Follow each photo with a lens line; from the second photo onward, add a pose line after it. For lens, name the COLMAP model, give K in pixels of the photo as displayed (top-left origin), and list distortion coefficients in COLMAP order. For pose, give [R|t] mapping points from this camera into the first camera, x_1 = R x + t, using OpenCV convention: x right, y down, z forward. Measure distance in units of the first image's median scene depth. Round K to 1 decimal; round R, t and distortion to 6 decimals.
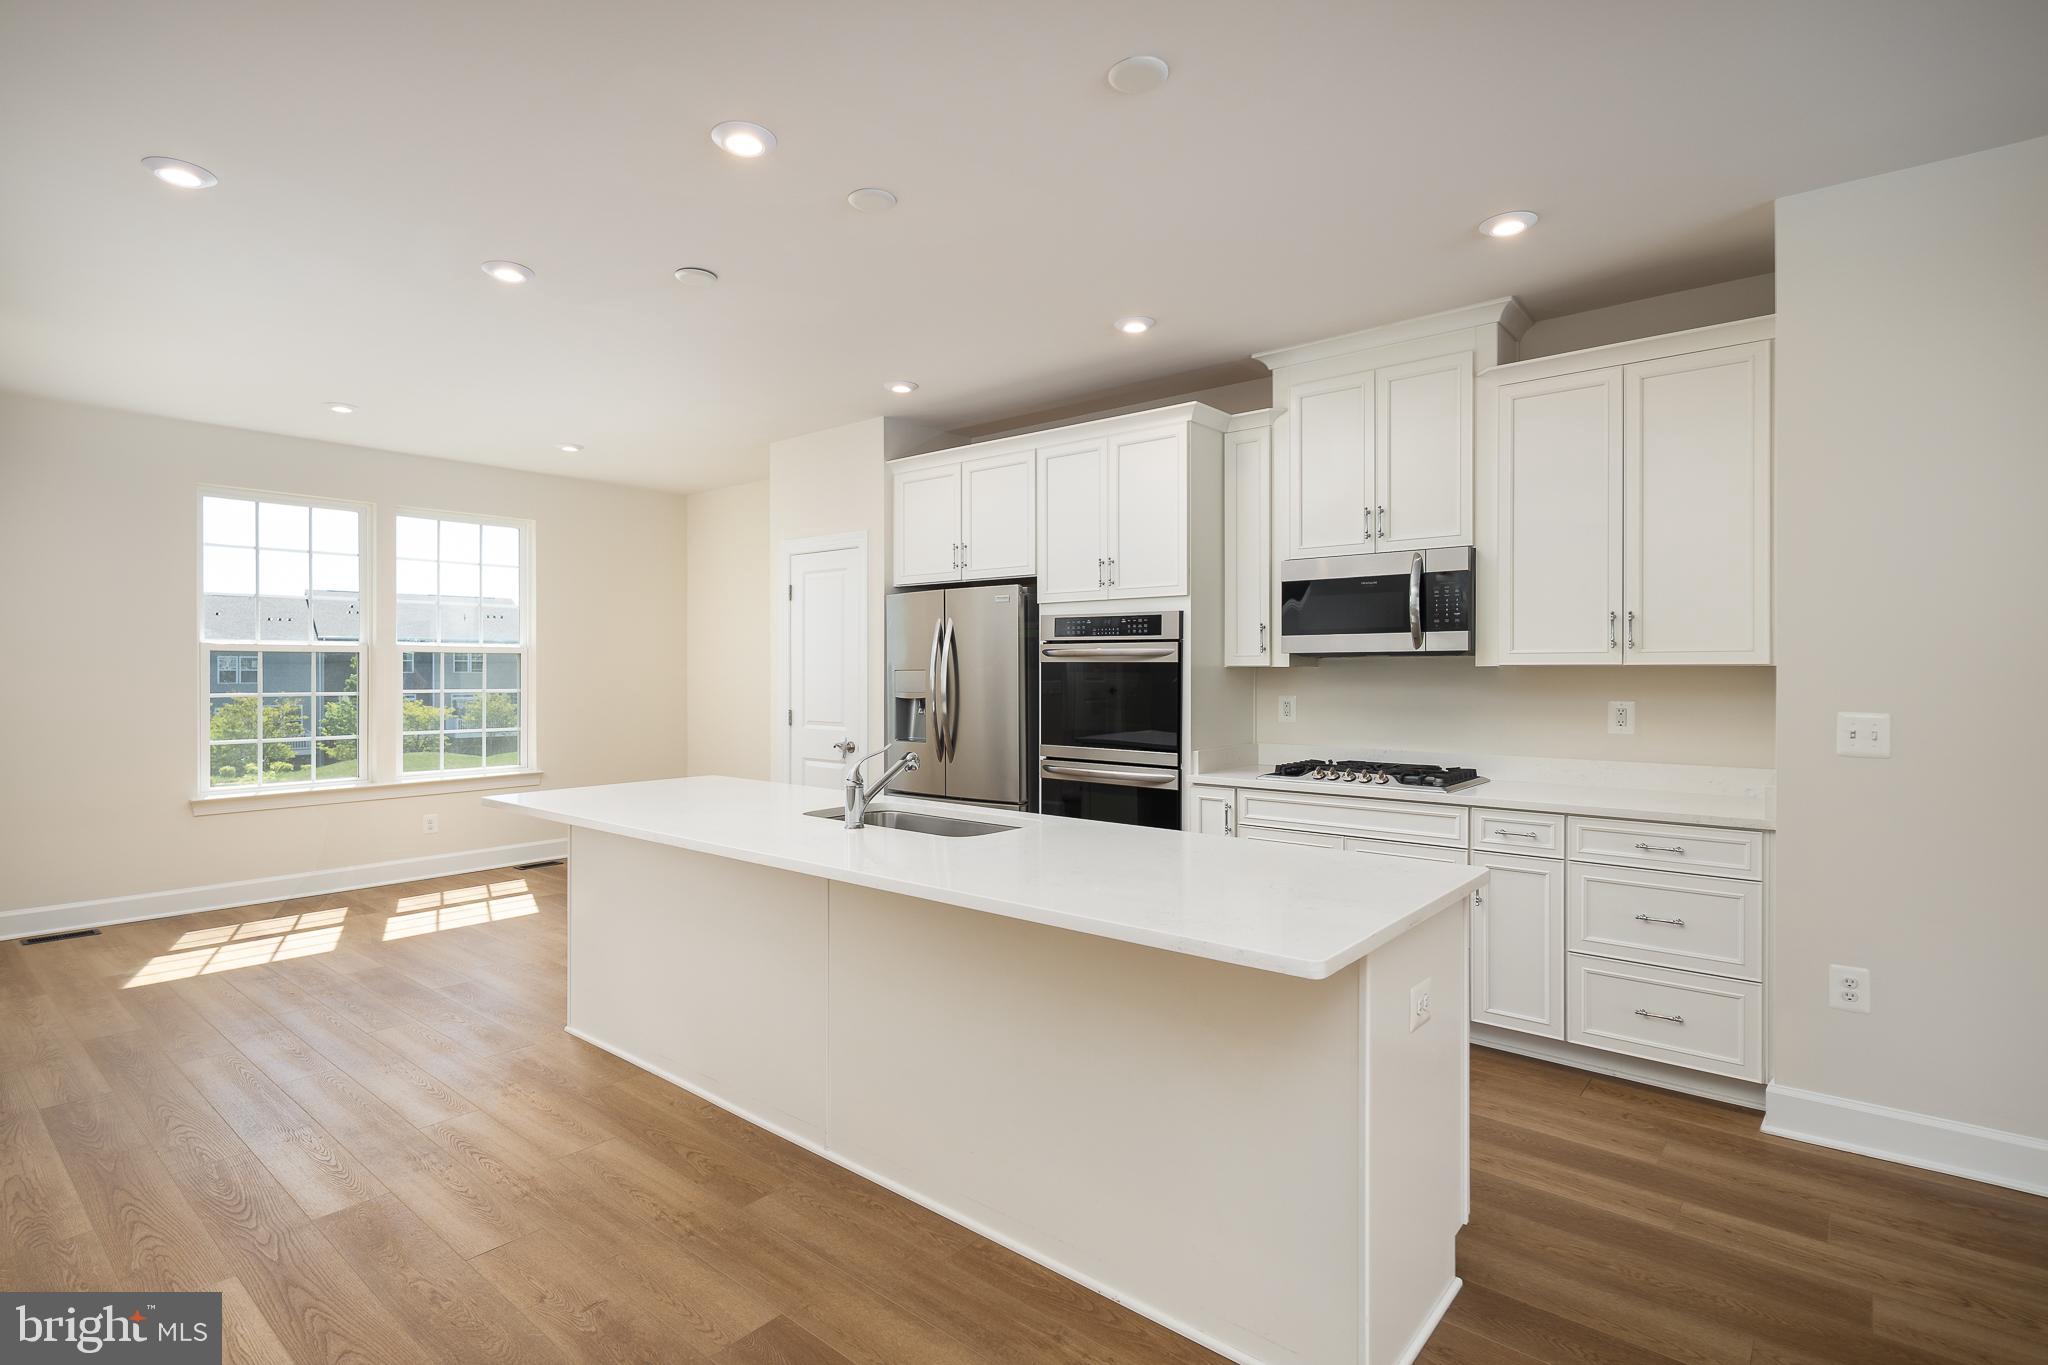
lens RADIAL K [[995.1, 0, 1013.6], [0, 995.1, 678.0], [0, 0, 1]] dist [0.000881, -0.001247]
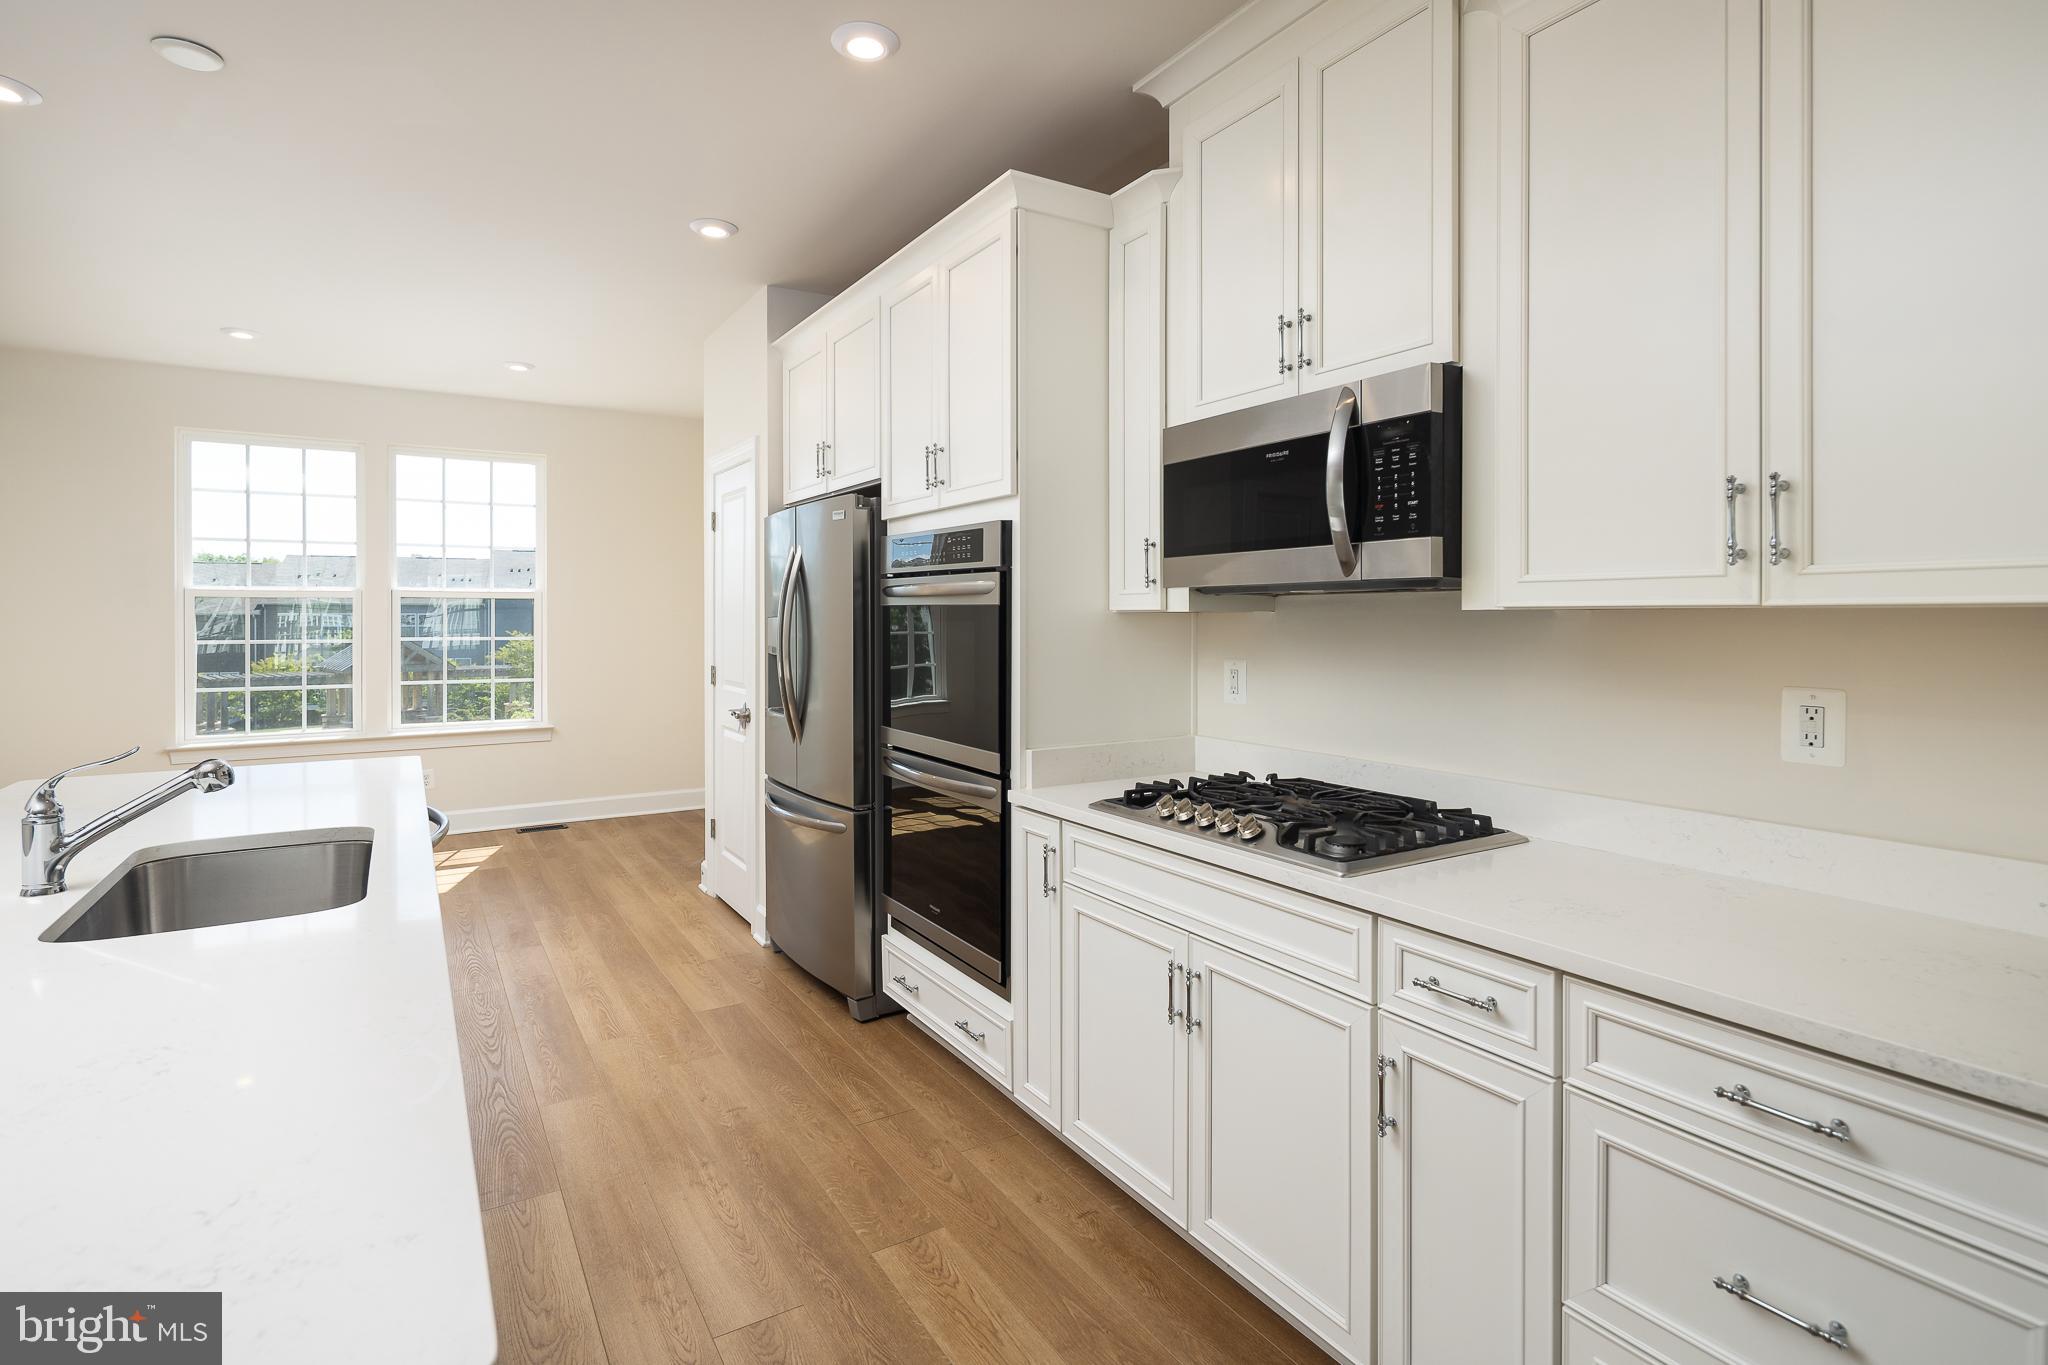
lens RADIAL K [[999.4, 0, 1011.2], [0, 999.4, 620.6], [0, 0, 1]] dist [0.000227, -0.000361]
pose [[0.949595, 0.001137, -0.313477, 0.347339], [-0.001991, 0.999995, -0.002406, -0.004102], [0.313472, 0.002909, 0.949593, 0.397497]]
